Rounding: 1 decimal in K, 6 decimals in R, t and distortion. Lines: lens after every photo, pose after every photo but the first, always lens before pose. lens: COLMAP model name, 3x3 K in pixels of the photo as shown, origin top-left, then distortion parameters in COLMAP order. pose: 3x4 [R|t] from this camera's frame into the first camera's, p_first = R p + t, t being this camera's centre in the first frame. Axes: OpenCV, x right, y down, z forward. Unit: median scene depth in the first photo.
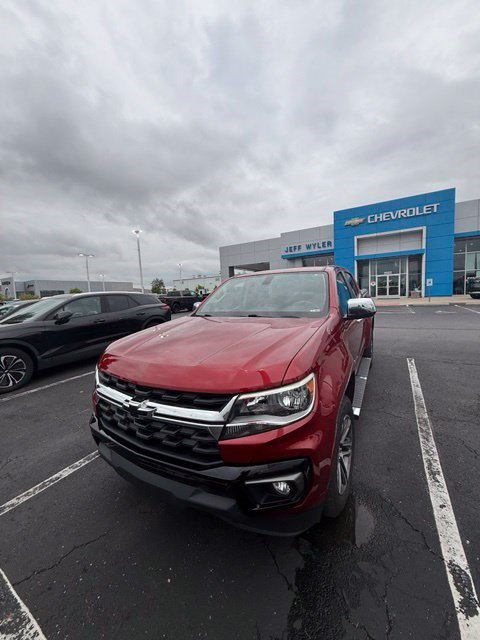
lens RADIAL K [[253.6, 0, 240.7], [0, 253.6, 316.9], [0, 0, 1]] dist [0.000868, 0.000320]
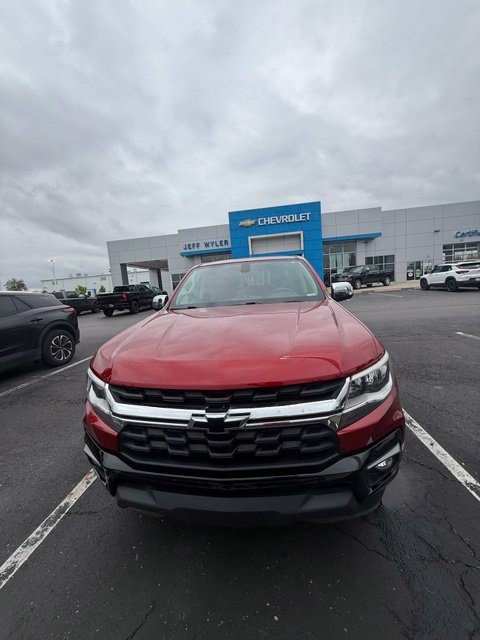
lens RADIAL K [[252.7, 0, 240.0], [0, 252.7, 320.0], [0, 0, 1]] dist [0.004923, -0.000083]
pose [[0.916955, -0.076715, 0.391546, -0.039413], [0.069767, 0.997051, 0.031963, 0.002384], [-0.392844, -0.001992, 0.919603, 0.017222]]
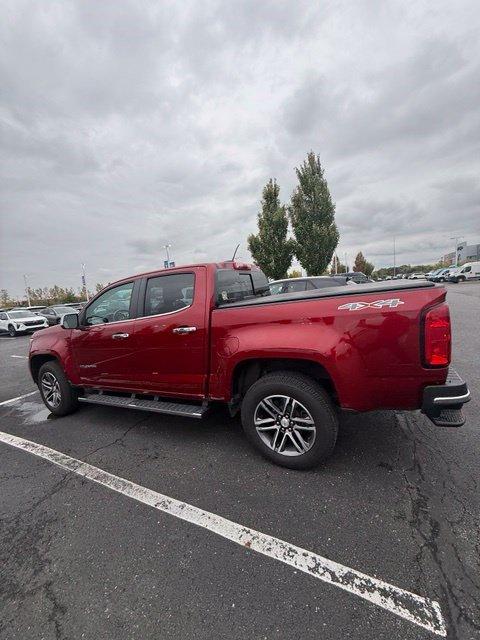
lens RADIAL K [[254.9, 0, 240.8], [0, 254.9, 314.1], [0, 0, 1]] dist [0.000768, 0.000021]
pose [[0.063431, 0.137472, -0.988473, 0.191327], [-0.005902, 0.990501, 0.137375, -0.026839], [0.997969, -0.002880, 0.063640, 0.187876]]
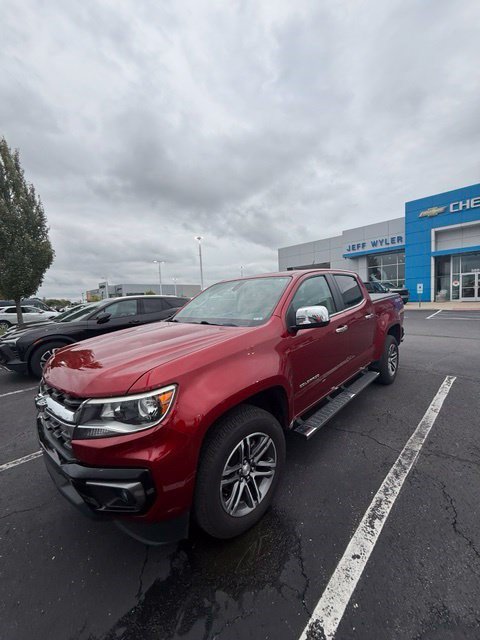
lens RADIAL K [[253.5, 0, 240.8], [0, 253.5, 316.6], [0, 0, 1]] dist [-0.000330, -0.000008]
pose [[0.967737, 0.019343, -0.251218, 0.047790], [-0.021129, 0.999767, -0.004414, -0.002668], [0.251074, 0.009579, 0.967920, 0.006748]]
